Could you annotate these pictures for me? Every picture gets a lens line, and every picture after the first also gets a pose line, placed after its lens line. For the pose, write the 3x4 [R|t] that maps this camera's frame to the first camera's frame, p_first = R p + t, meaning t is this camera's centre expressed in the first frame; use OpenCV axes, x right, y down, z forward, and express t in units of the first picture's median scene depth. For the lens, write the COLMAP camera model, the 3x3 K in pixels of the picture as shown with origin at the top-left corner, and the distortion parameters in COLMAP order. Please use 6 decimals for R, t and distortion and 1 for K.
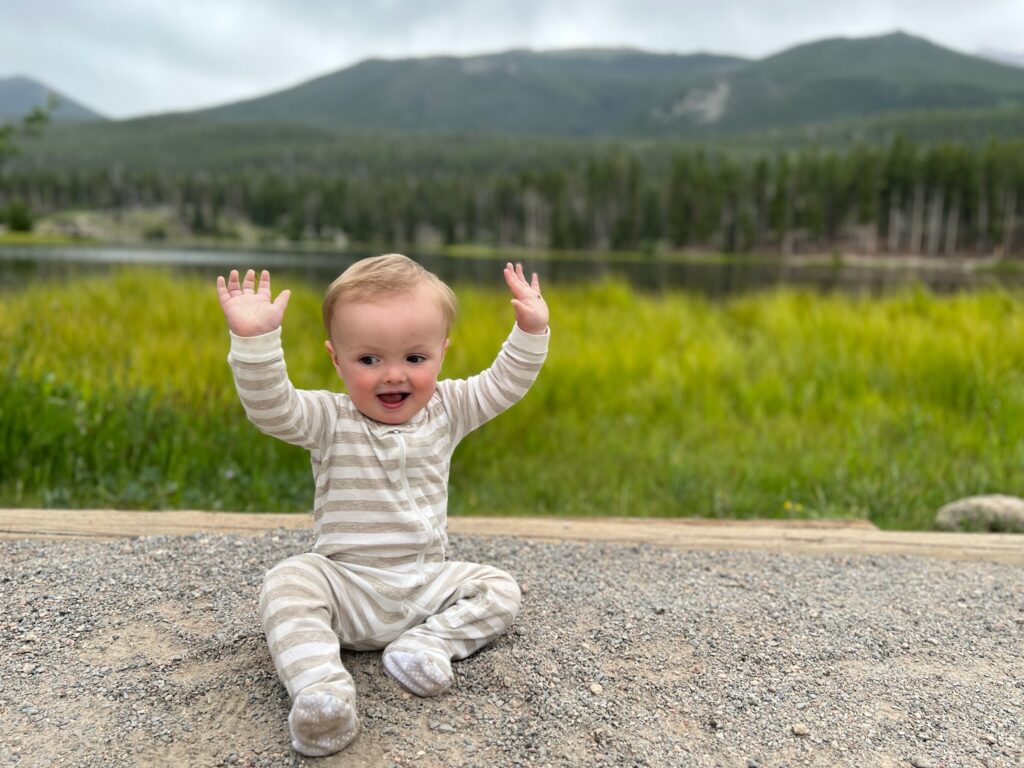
lens RADIAL K [[765.1, 0, 512.4], [0, 765.1, 396.3], [0, 0, 1]] dist [0.066998, -0.081706]
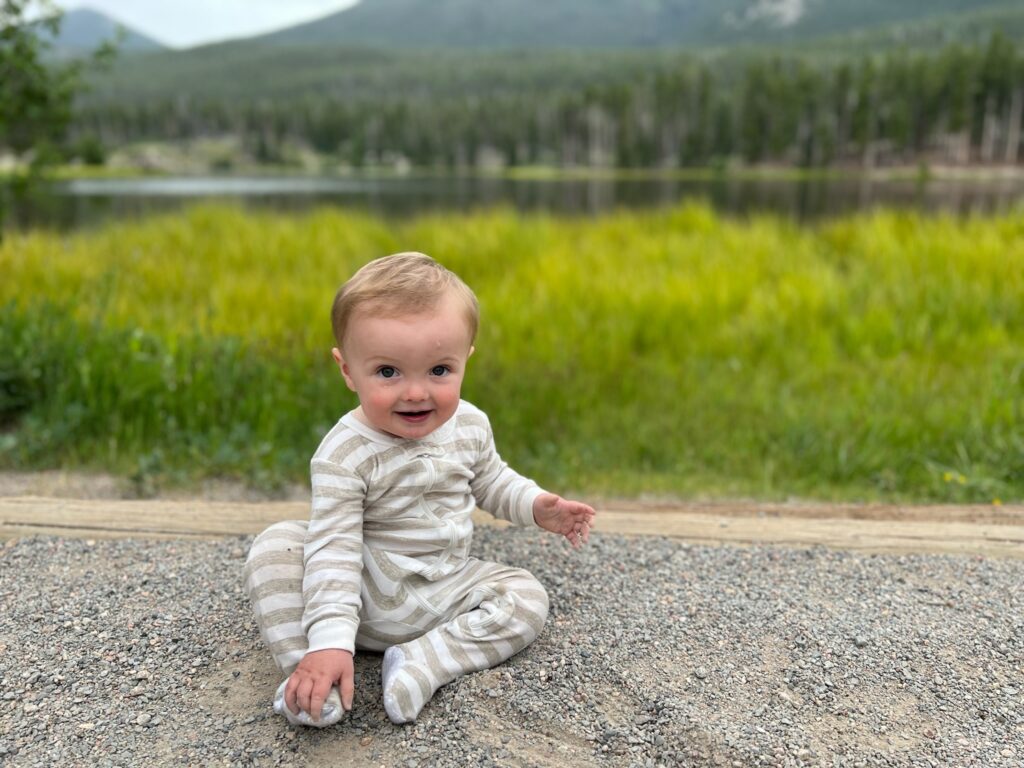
lens RADIAL K [[769.2, 0, 512.0], [0, 769.2, 384.0], [0, 0, 1]] dist [0.040145, -0.045333]
pose [[0.996671, -0.003562, -0.081453, -0.036608], [0.010145, 0.996699, 0.080547, -0.022640], [0.080897, -0.081105, 0.993417, 0.052265]]
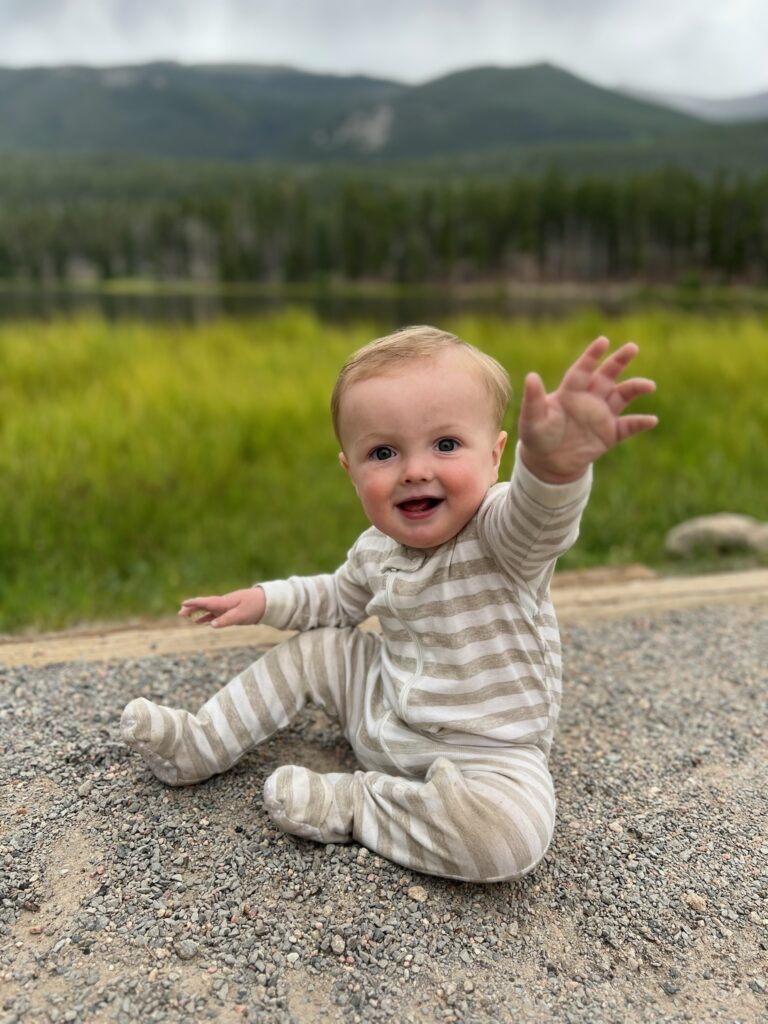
lens RADIAL K [[769.2, 0, 384.0], [0, 769.2, 512.0], [0, 0, 1]] dist [0.040145, -0.045333]
pose [[0.968746, -0.087813, 0.231993, -0.013152], [0.064564, 0.992269, 0.105987, -0.006129], [-0.239507, -0.087696, 0.966926, 0.100729]]
